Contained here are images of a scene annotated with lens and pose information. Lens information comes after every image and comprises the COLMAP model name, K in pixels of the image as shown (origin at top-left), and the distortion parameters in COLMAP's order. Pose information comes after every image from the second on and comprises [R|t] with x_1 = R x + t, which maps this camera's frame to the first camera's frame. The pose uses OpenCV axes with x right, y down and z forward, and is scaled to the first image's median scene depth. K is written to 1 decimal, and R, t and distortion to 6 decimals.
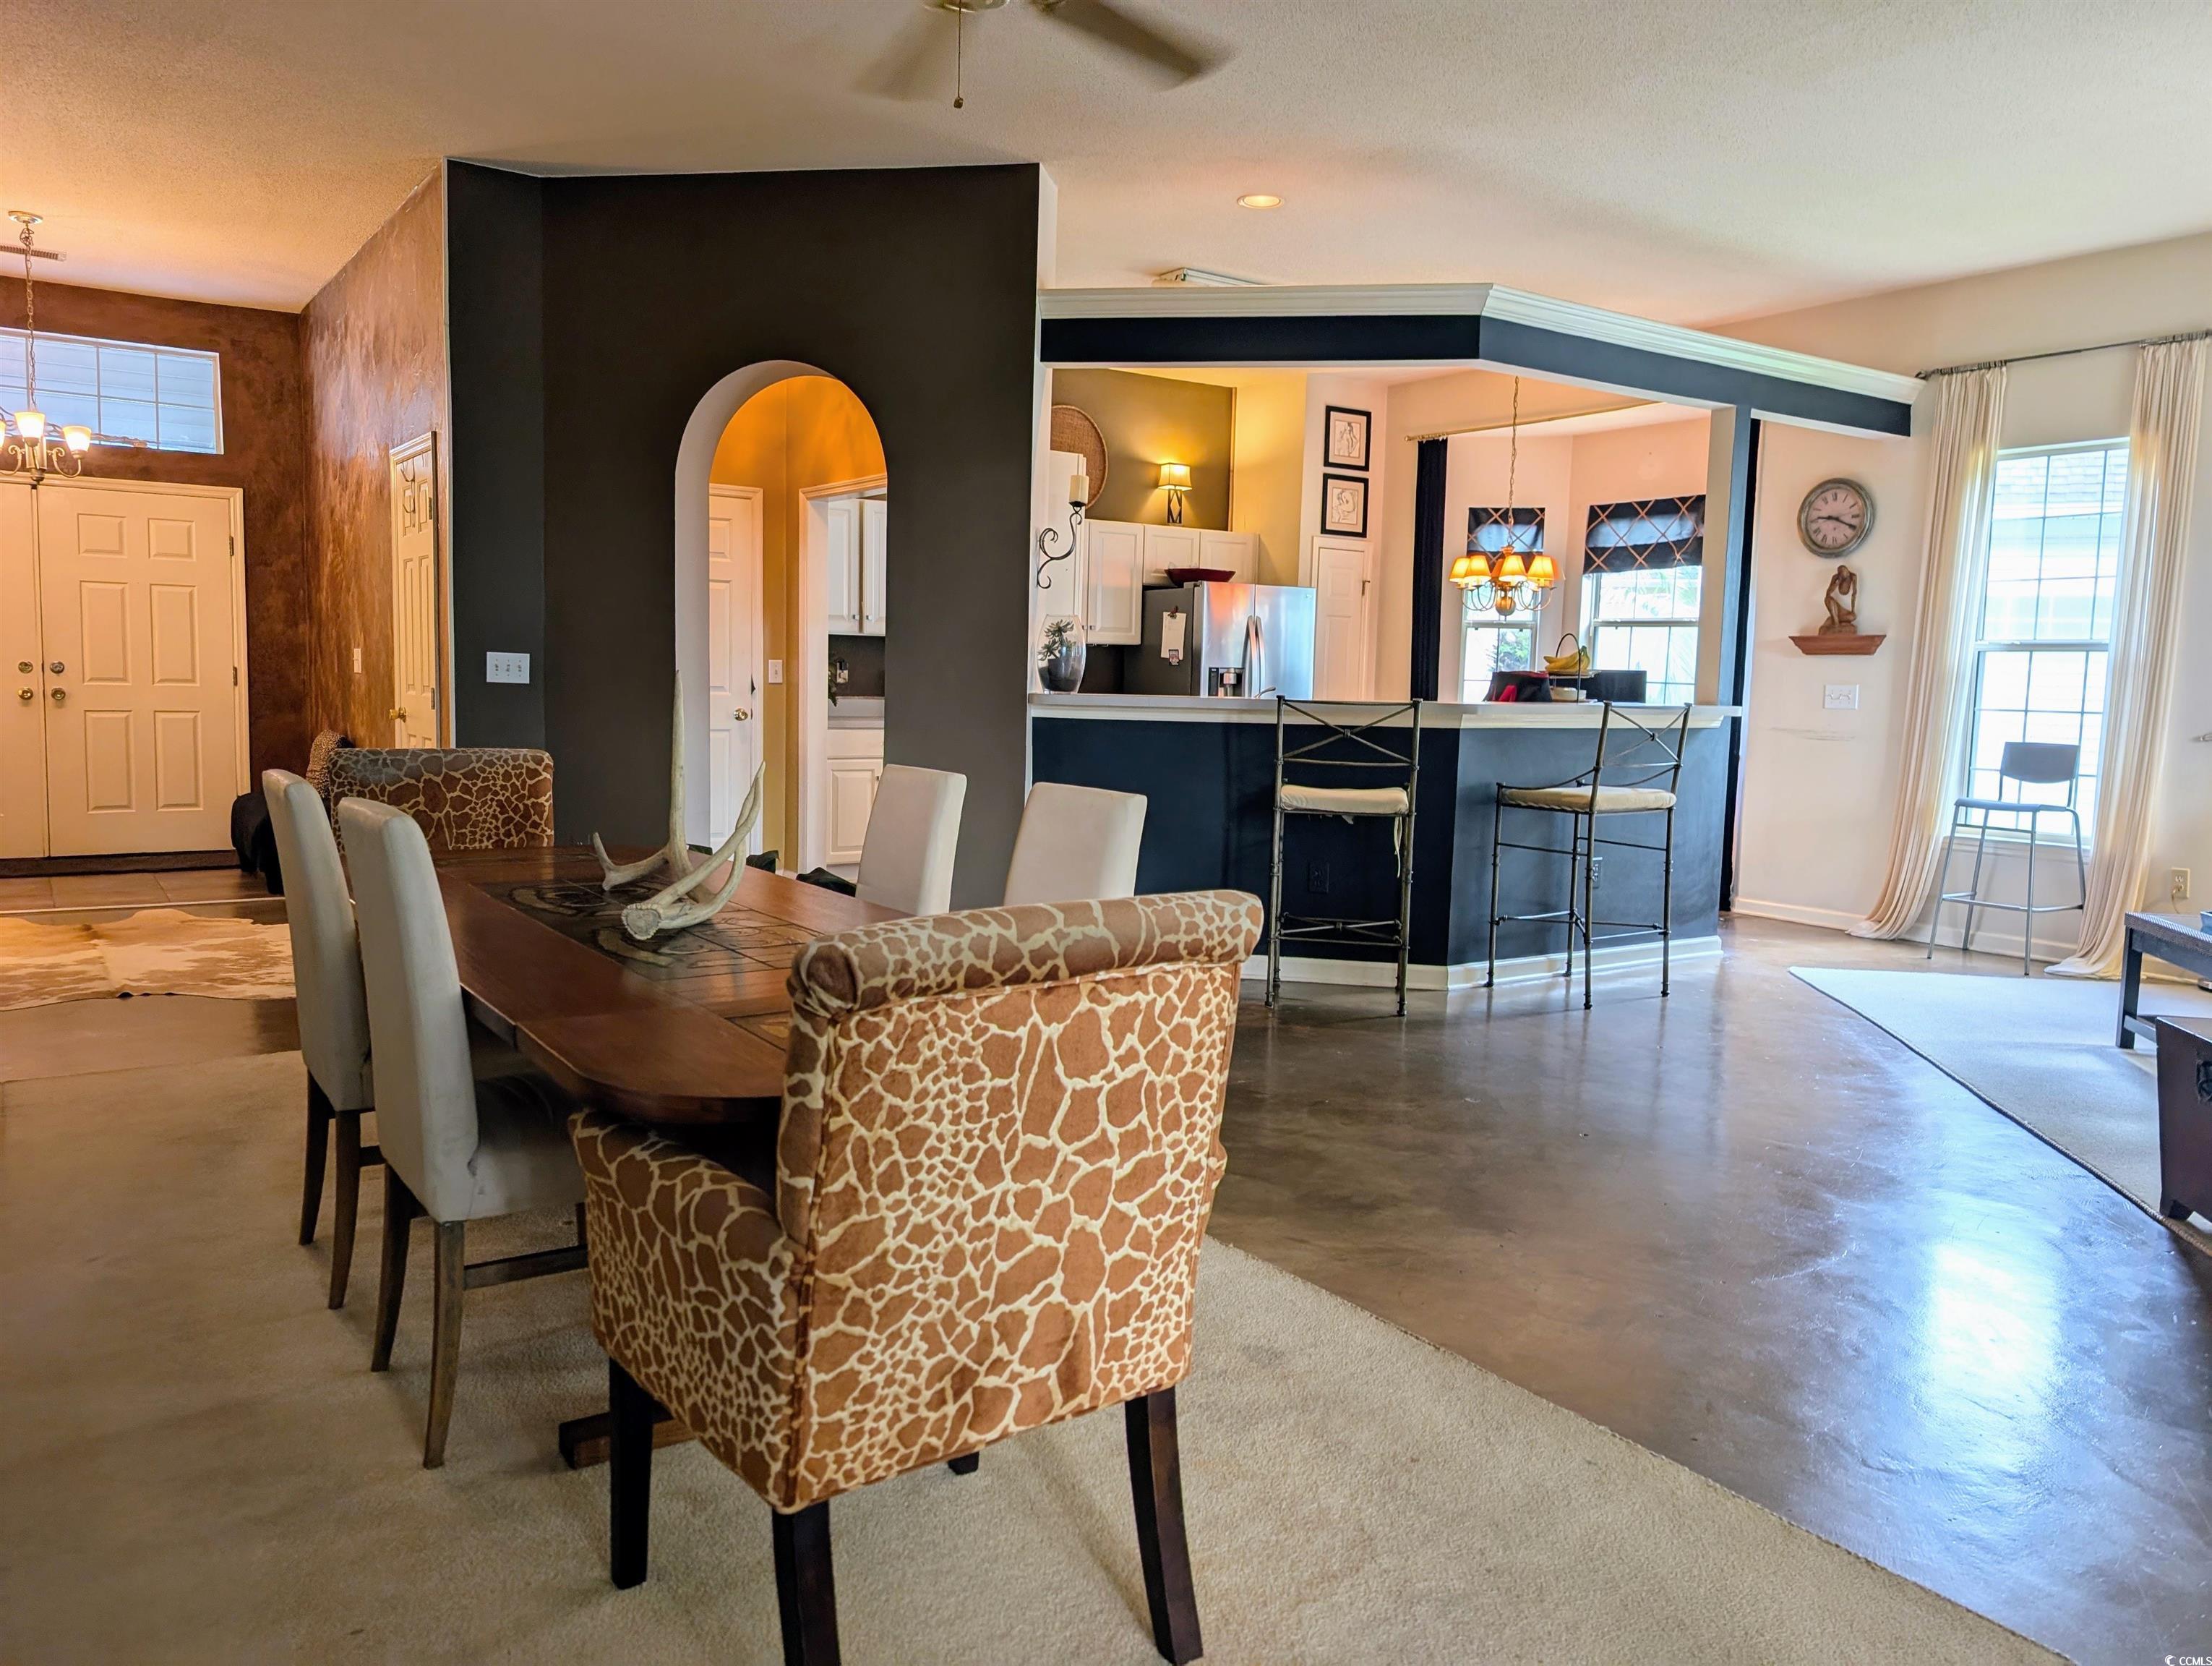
lens RADIAL K [[1570.7, 0, 1088.3], [0, 1570.7, 820.9], [0, 0, 1]] dist [0.017396, -0.012288]
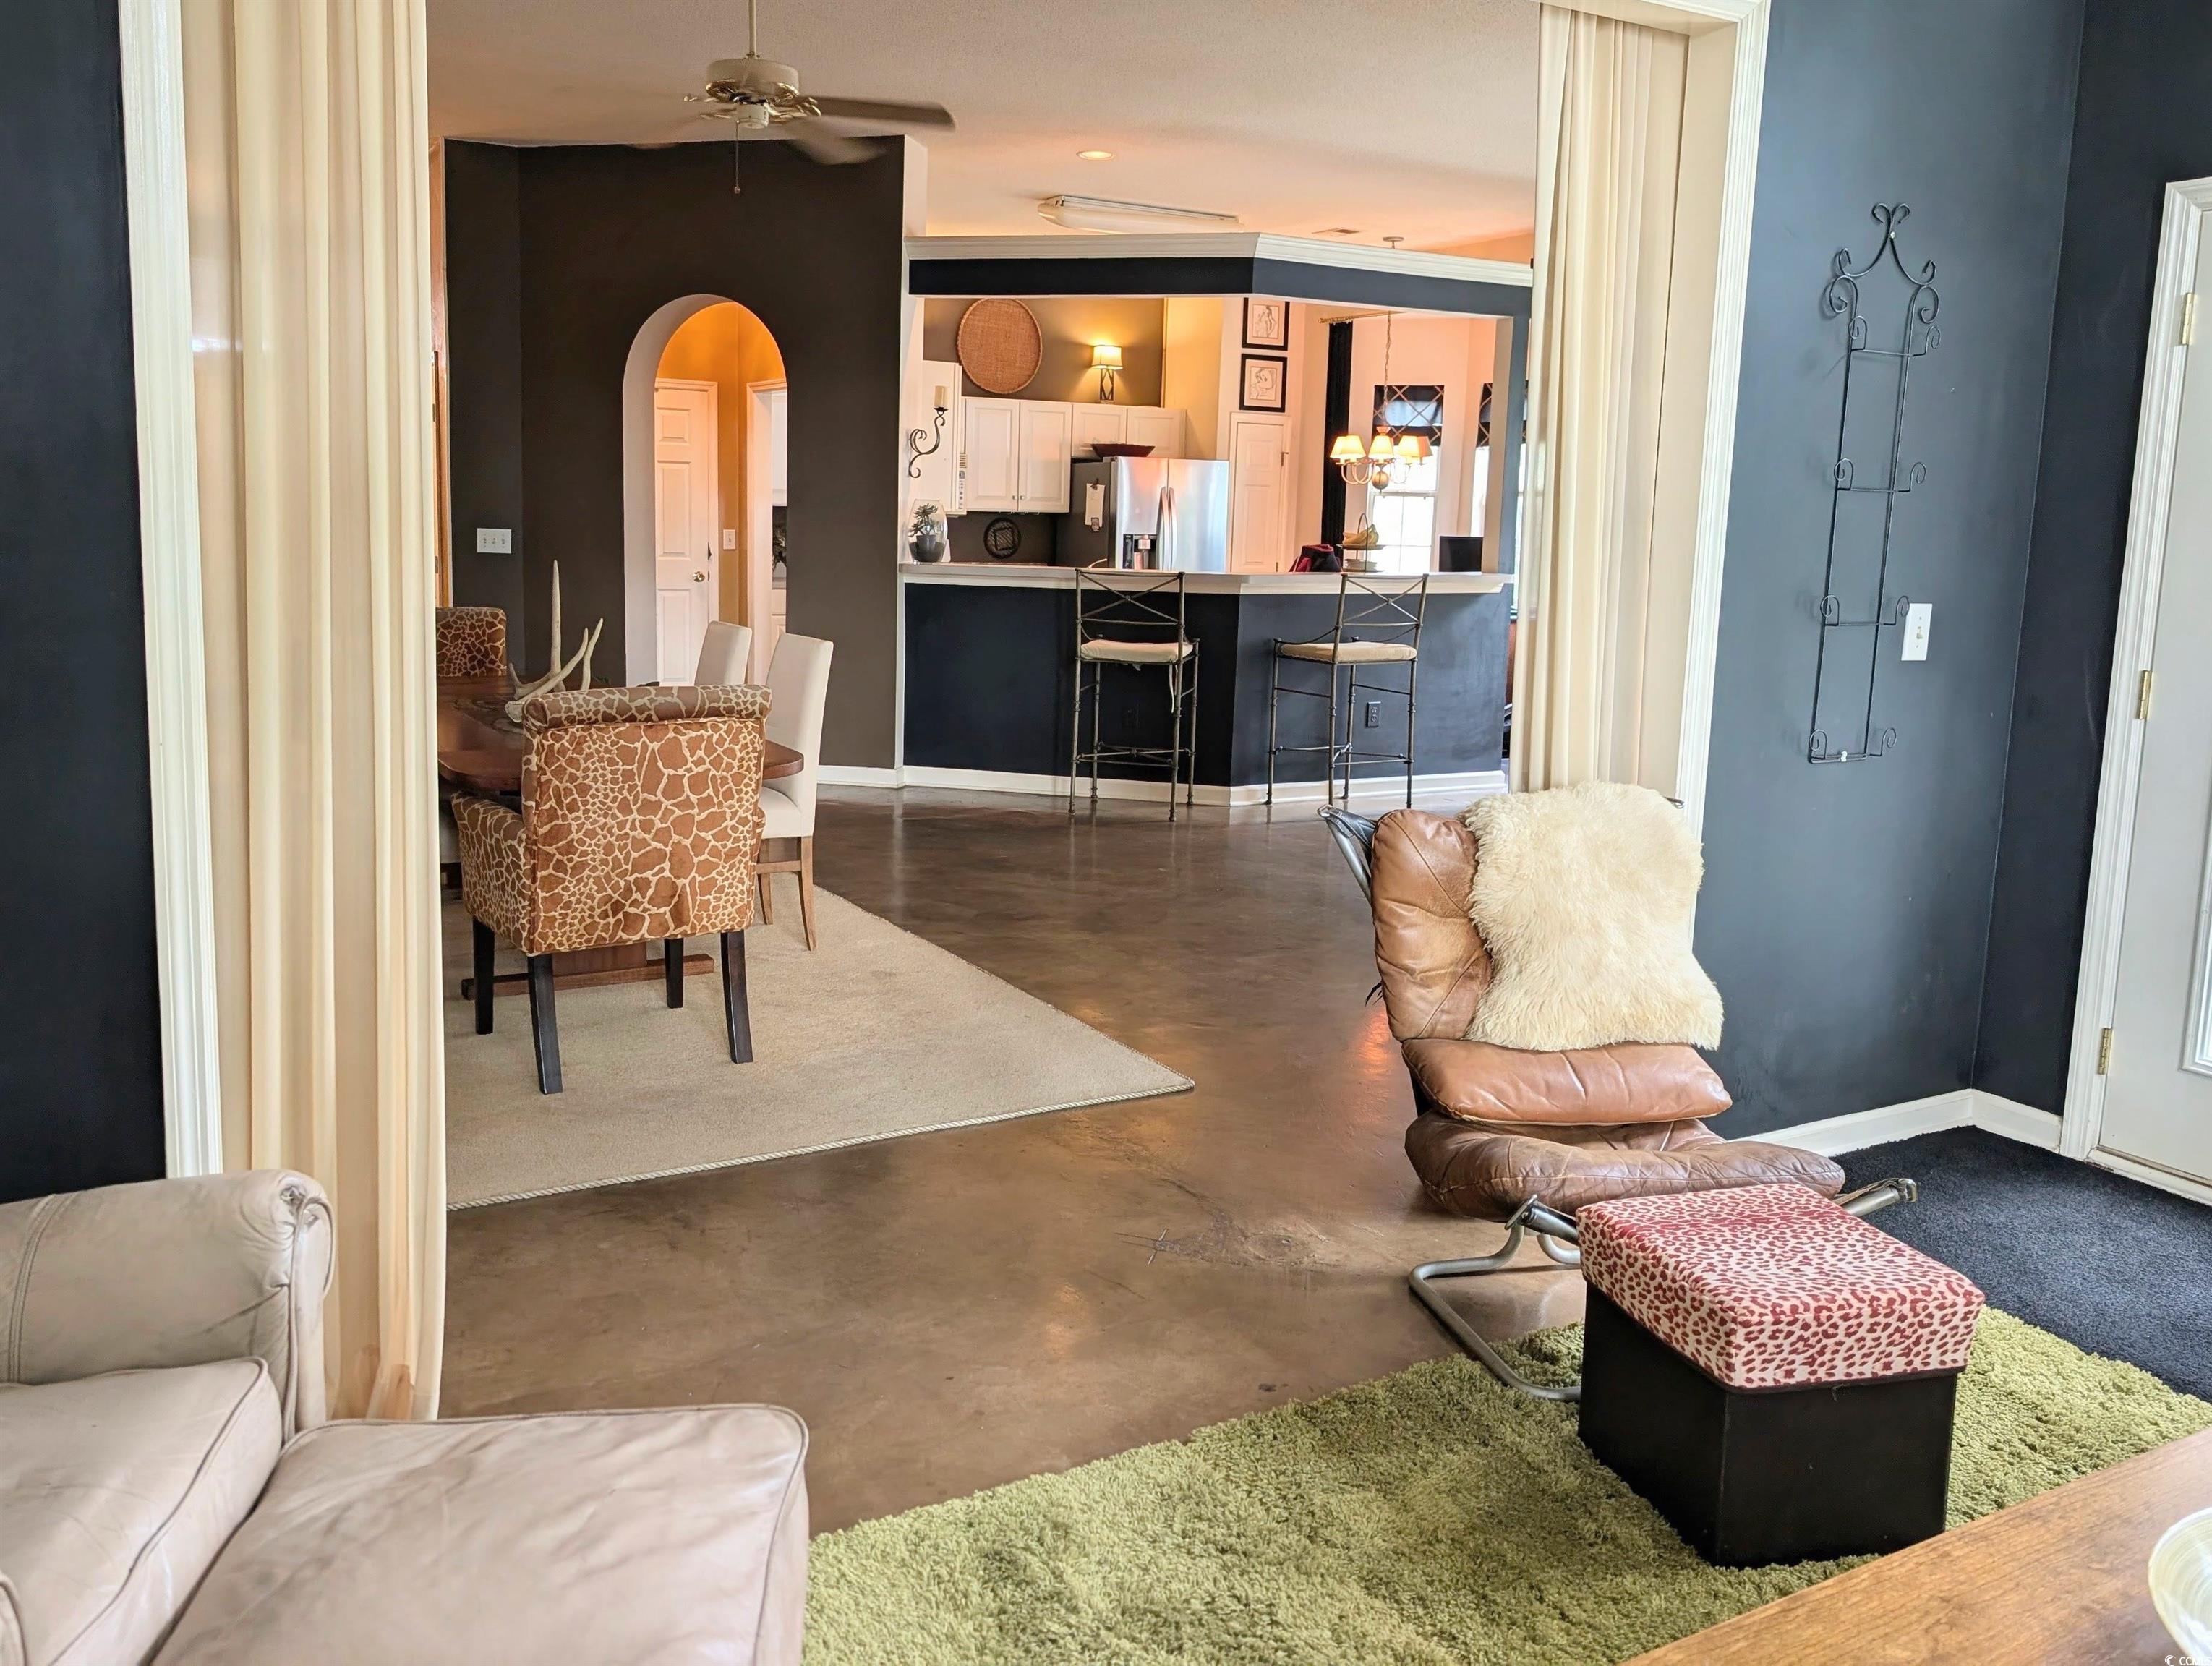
lens RADIAL K [[1709.1, 0, 1034.1], [0, 1709.1, 754.2], [0, 0, 1]] dist [0.054735, -0.016532]
pose [[0.996275, 0.012651, -0.085294, 0.197636], [-0.008992, 0.999028, 0.043146, 0.010933], [0.085757, -0.042219, 0.995421, -0.369877]]
